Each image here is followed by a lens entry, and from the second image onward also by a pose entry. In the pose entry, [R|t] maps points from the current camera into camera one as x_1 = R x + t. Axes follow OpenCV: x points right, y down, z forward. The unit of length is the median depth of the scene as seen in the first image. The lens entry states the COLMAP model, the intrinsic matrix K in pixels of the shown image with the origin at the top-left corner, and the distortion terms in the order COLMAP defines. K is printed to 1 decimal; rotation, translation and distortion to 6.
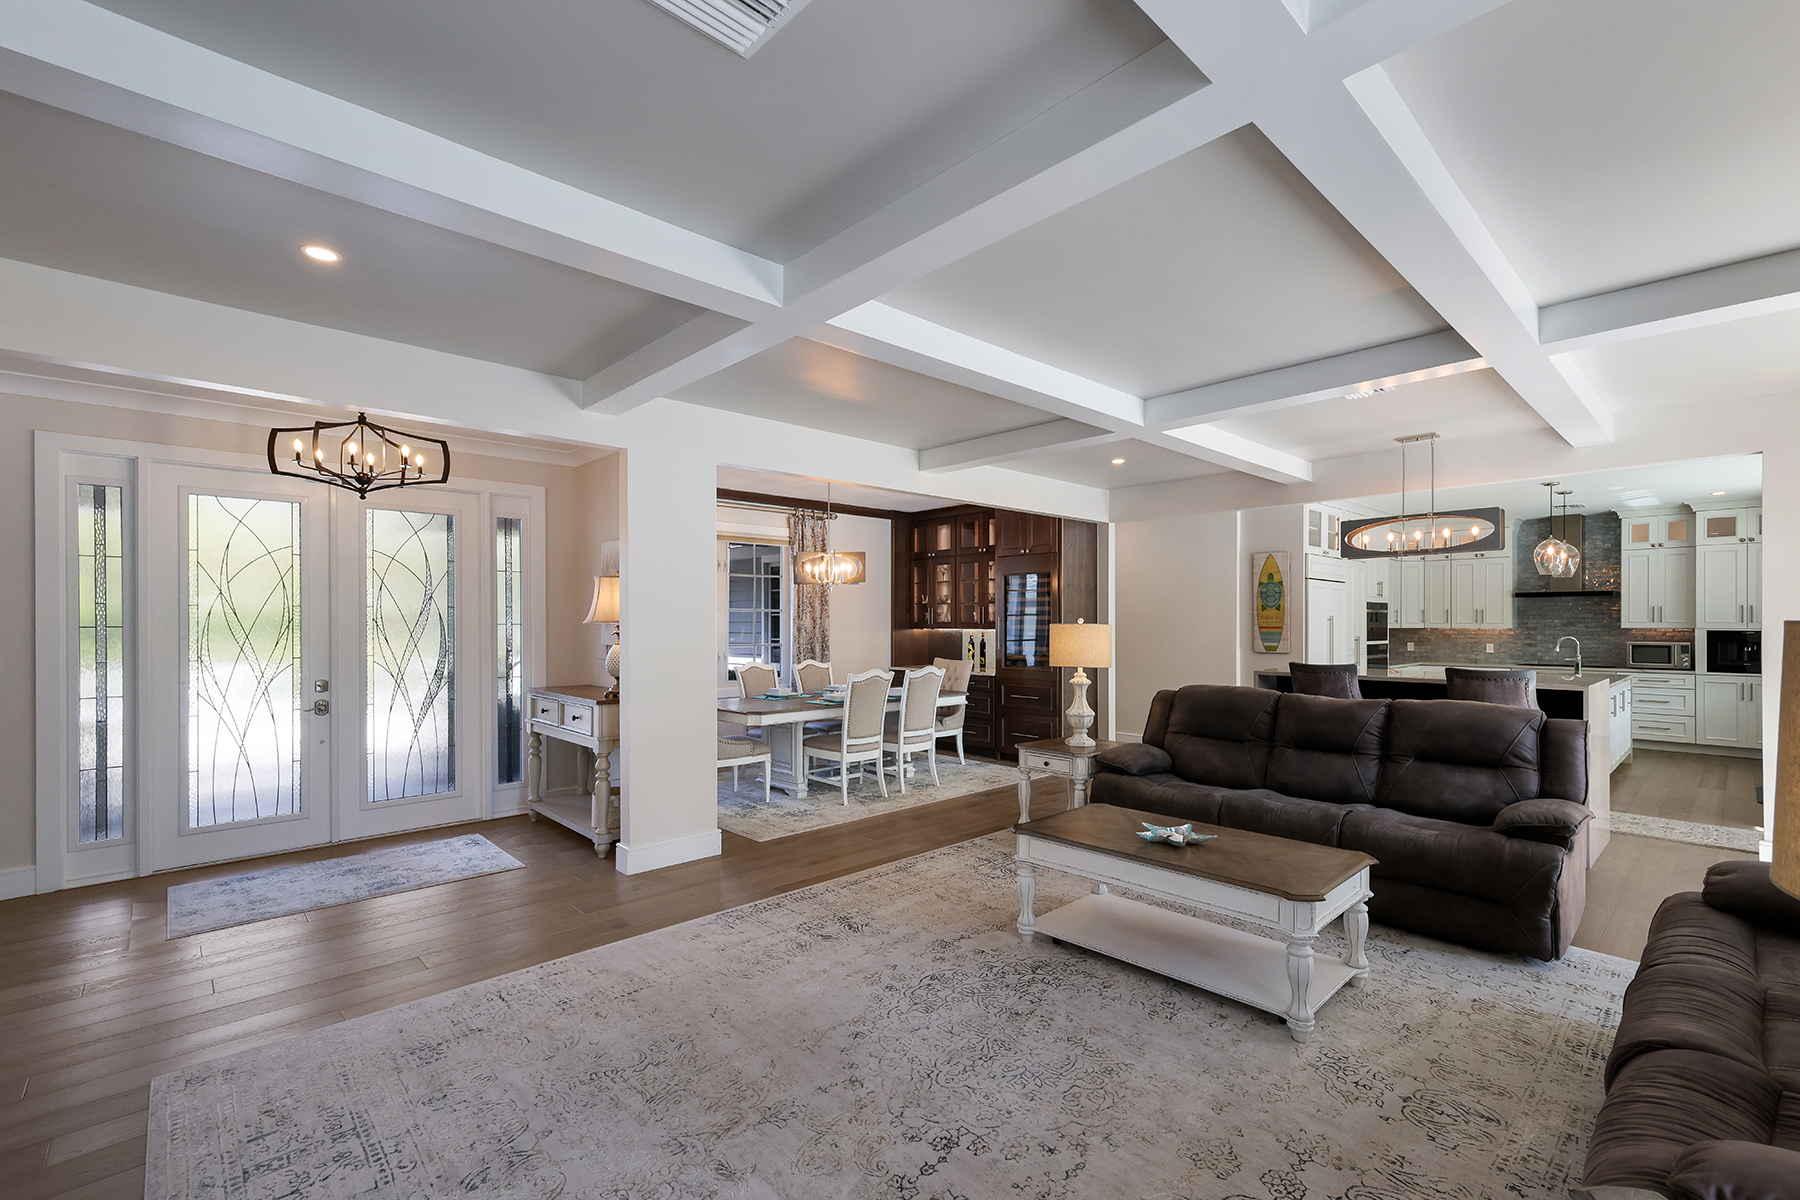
lens RADIAL K [[790.6, 0, 884.0], [0, 790.6, 620.7], [0, 0, 1]] dist [-0.000506, 0.001650]
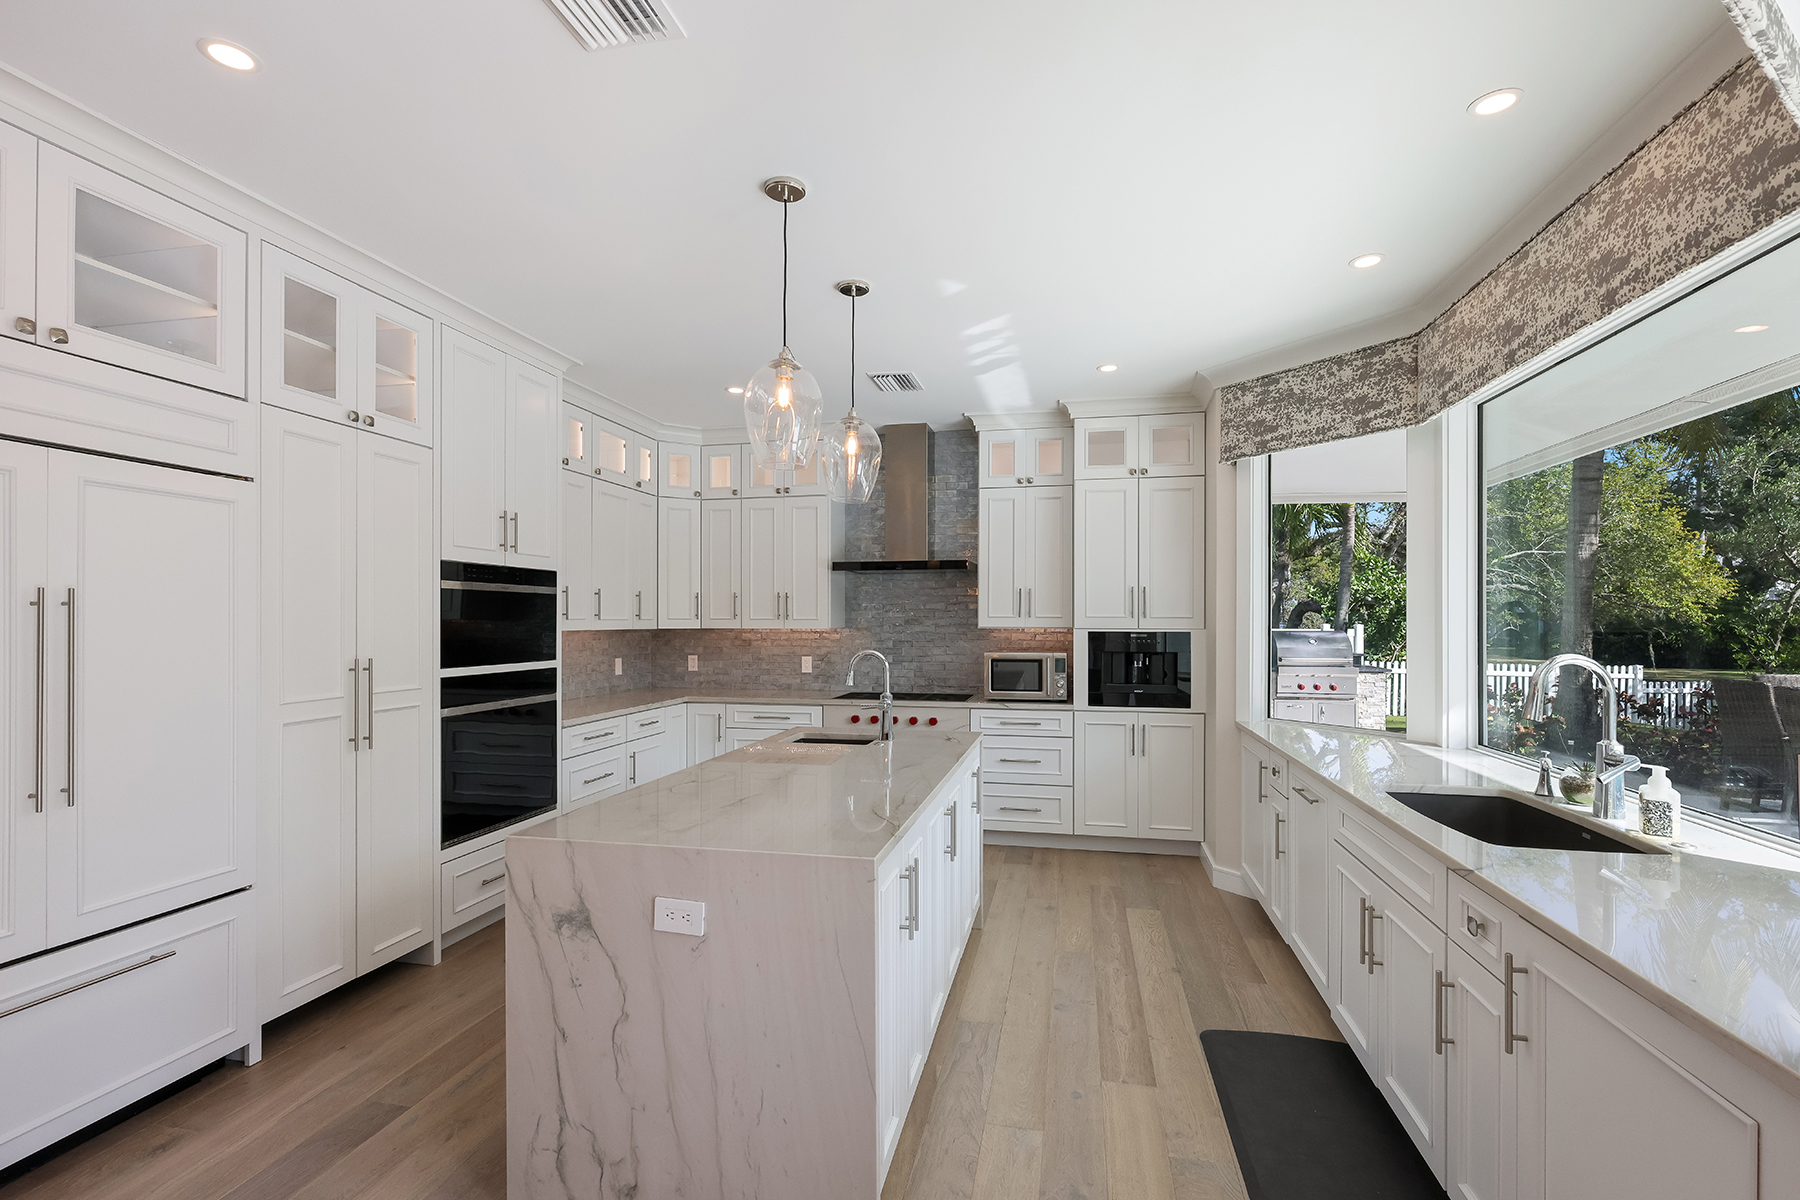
lens RADIAL K [[790.6, 0, 899.4], [0, 790.6, 623.6], [0, 0, 1]] dist [-0.000506, 0.001650]
pose [[0.815178, -0.002381, 0.579205, 0.542806], [-0.000852, 0.999986, 0.005310, 0.003377], [-0.579209, -0.004823, 0.815165, 0.556359]]
